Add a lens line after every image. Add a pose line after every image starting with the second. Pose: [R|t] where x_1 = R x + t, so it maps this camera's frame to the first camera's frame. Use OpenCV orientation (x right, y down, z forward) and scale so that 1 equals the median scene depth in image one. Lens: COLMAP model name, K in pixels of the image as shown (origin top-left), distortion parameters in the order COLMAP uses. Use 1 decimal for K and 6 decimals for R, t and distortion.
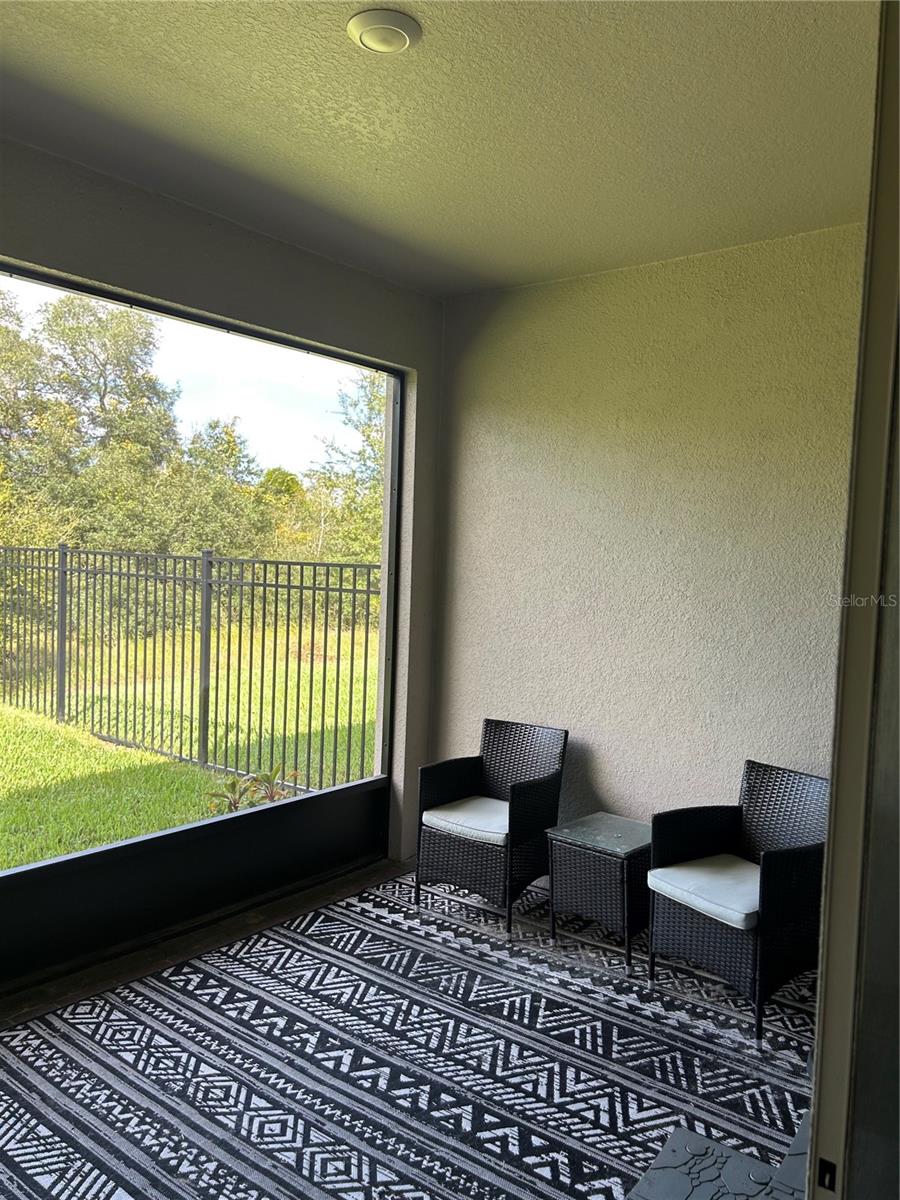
lens RADIAL K [[900.2, 0, 456.4], [0, 900.2, 607.6], [0, 0, 1]] dist [0.067343, -0.080720]
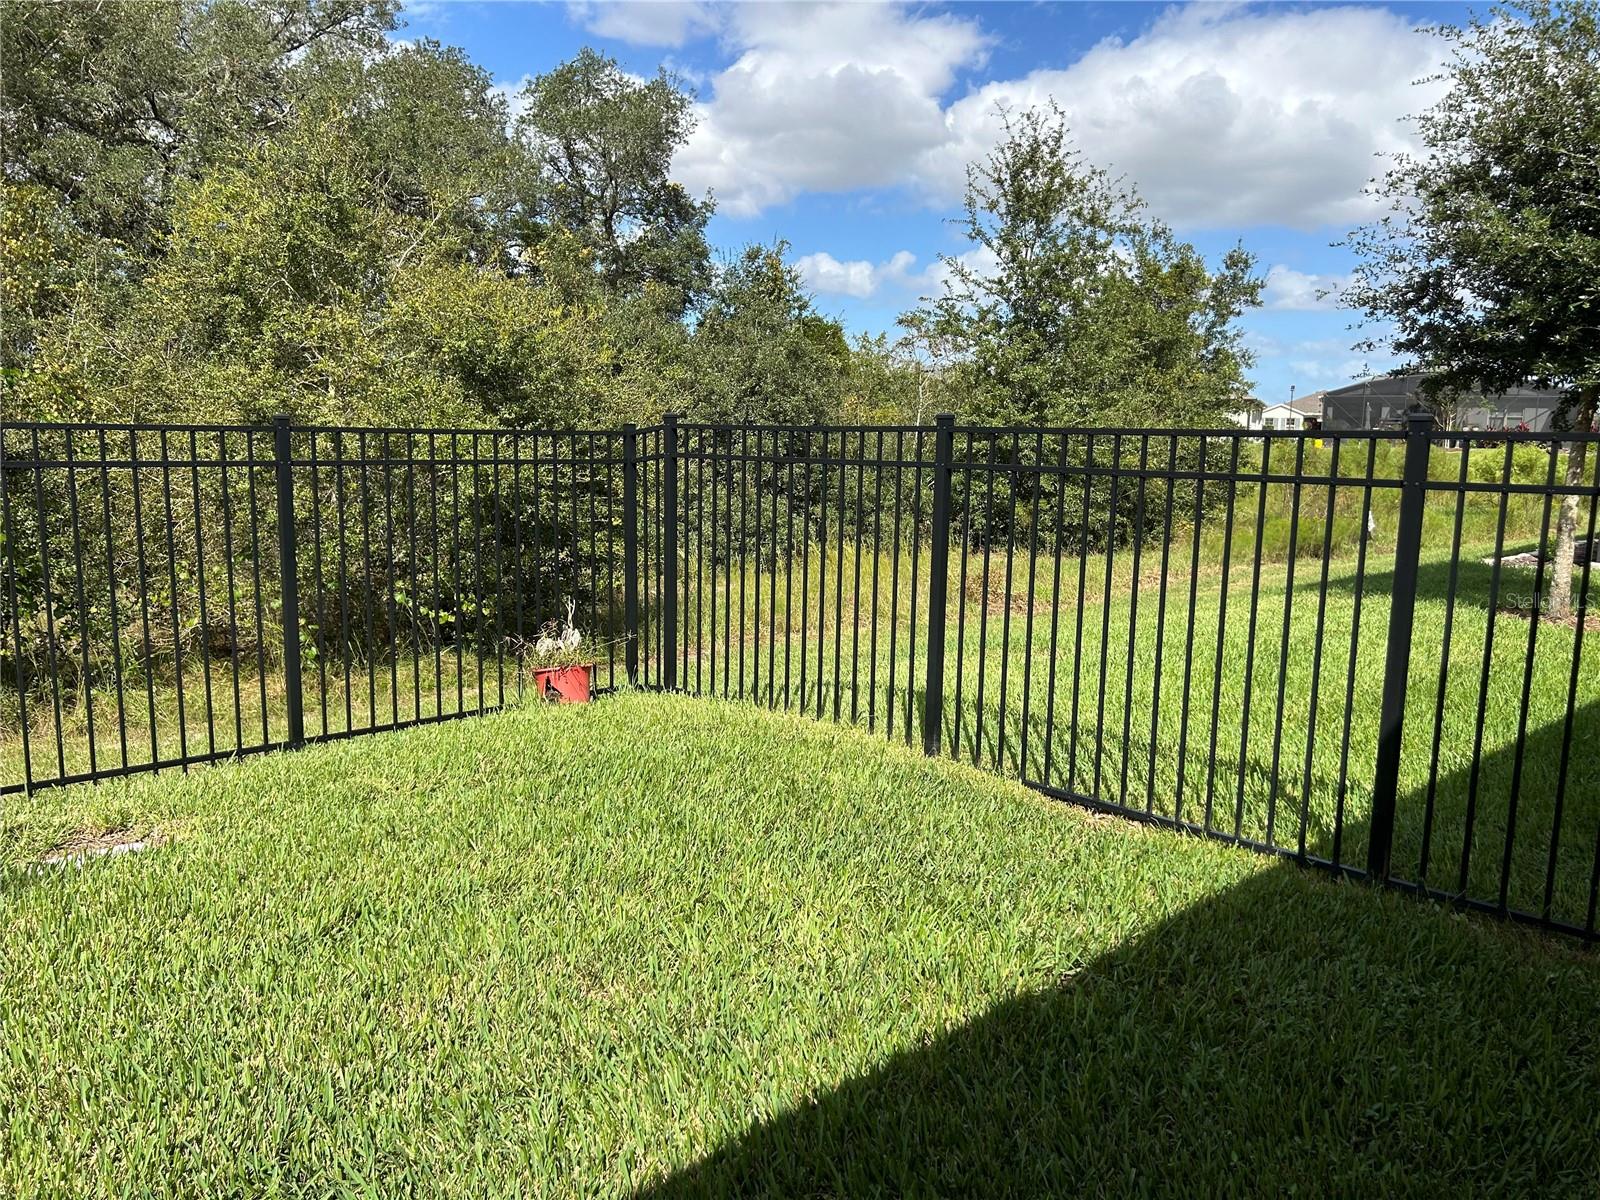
lens RADIAL K [[1200.3, 0, 800.0], [0, 1200.3, 600.0], [0, 0, 1]] dist [0.067343, -0.080720]
pose [[0.988793, 0.005440, -0.149194, -0.106804], [0.004594, 0.997754, 0.066827, -0.000053], [0.149222, -0.066764, 0.986547, 0.091353]]
